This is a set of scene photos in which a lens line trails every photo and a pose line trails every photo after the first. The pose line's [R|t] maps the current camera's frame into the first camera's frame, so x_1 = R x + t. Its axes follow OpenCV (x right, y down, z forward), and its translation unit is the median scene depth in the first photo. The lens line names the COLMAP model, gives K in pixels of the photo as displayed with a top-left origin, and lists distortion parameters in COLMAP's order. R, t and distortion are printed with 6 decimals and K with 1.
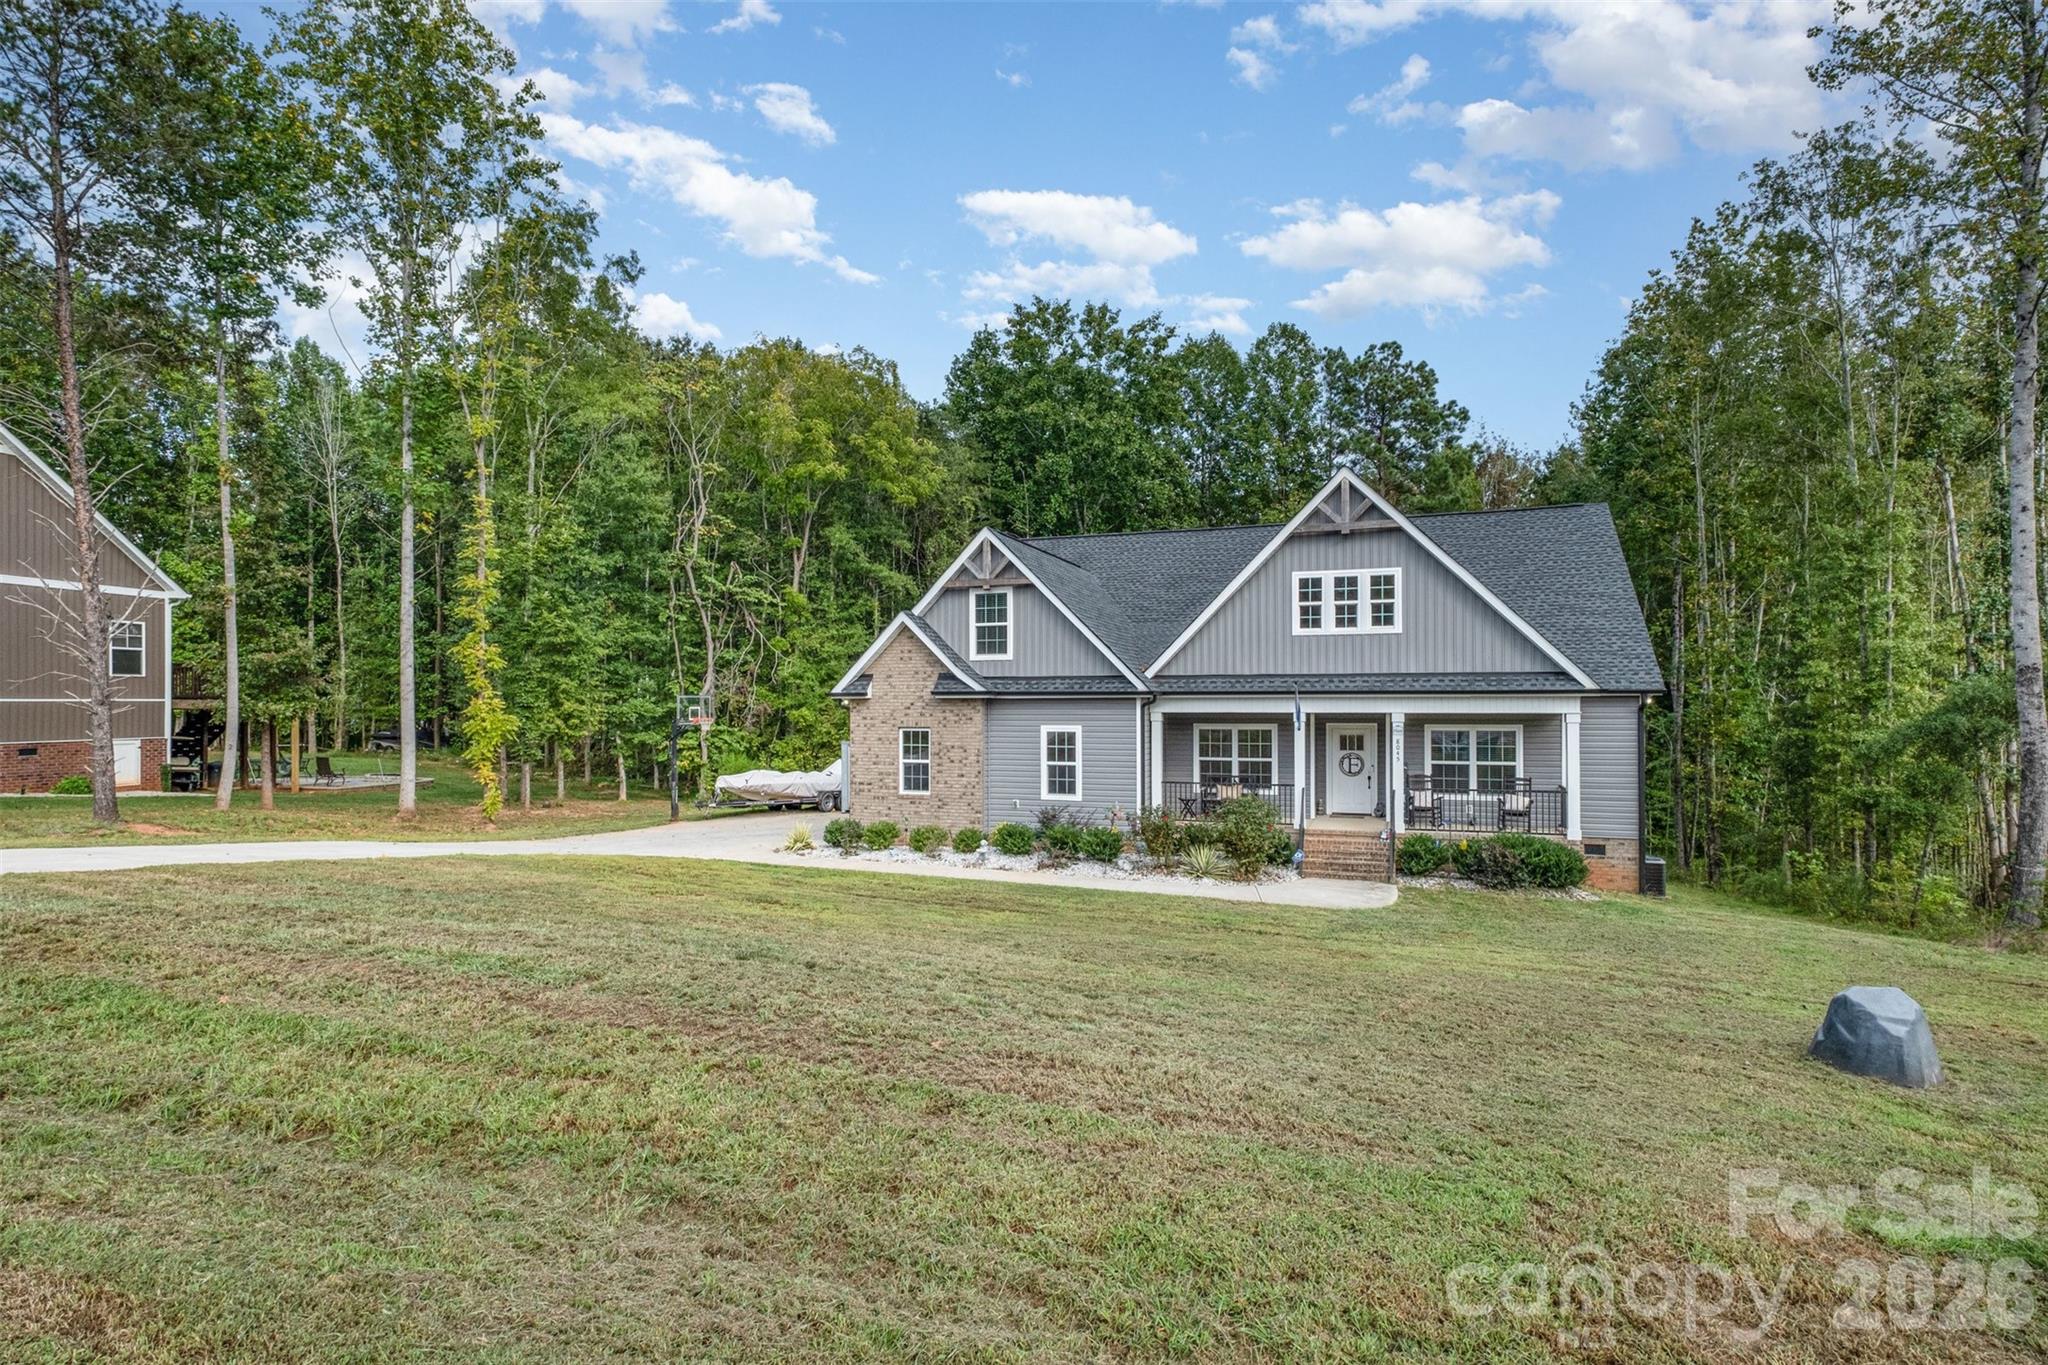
lens RADIAL K [[1021.4, 0, 1022.4], [0, 1021.4, 693.5], [0, 0, 1]] dist [-0.001031, 0.000546]
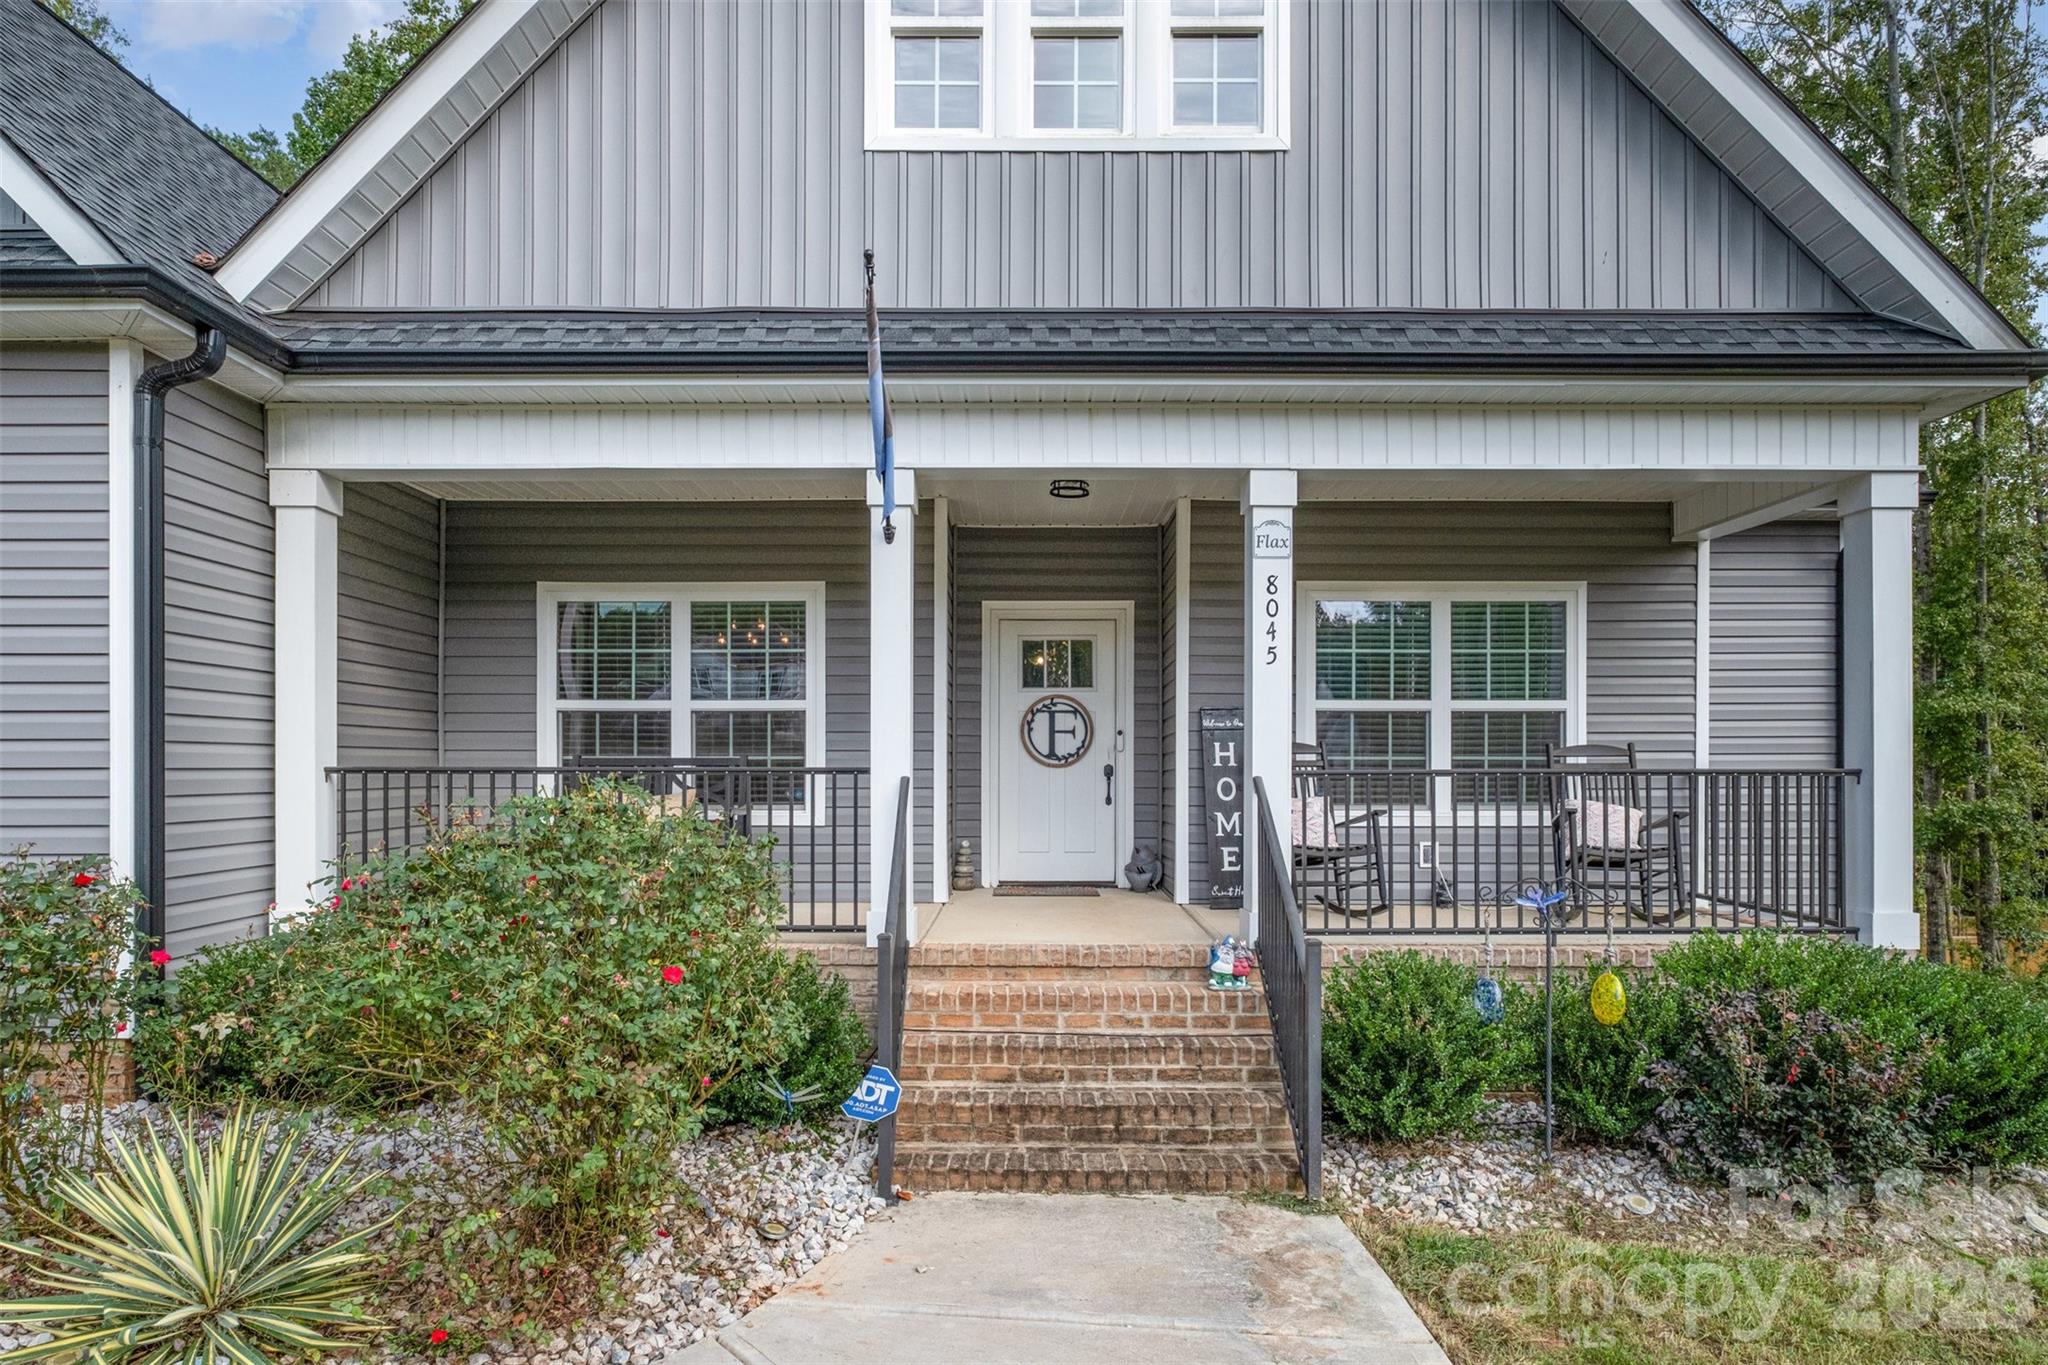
lens RADIAL K [[1158.3, 0, 1013.5], [0, 1158.3, 774.0], [0, 0, 1]] dist [-0.004856, -0.000872]
pose [[0.941720, 0.002139, 0.336390, 0.197589], [-0.005500, 0.999944, 0.009039, 0.084972], [-0.336352, -0.010363, 0.941679, 0.700221]]
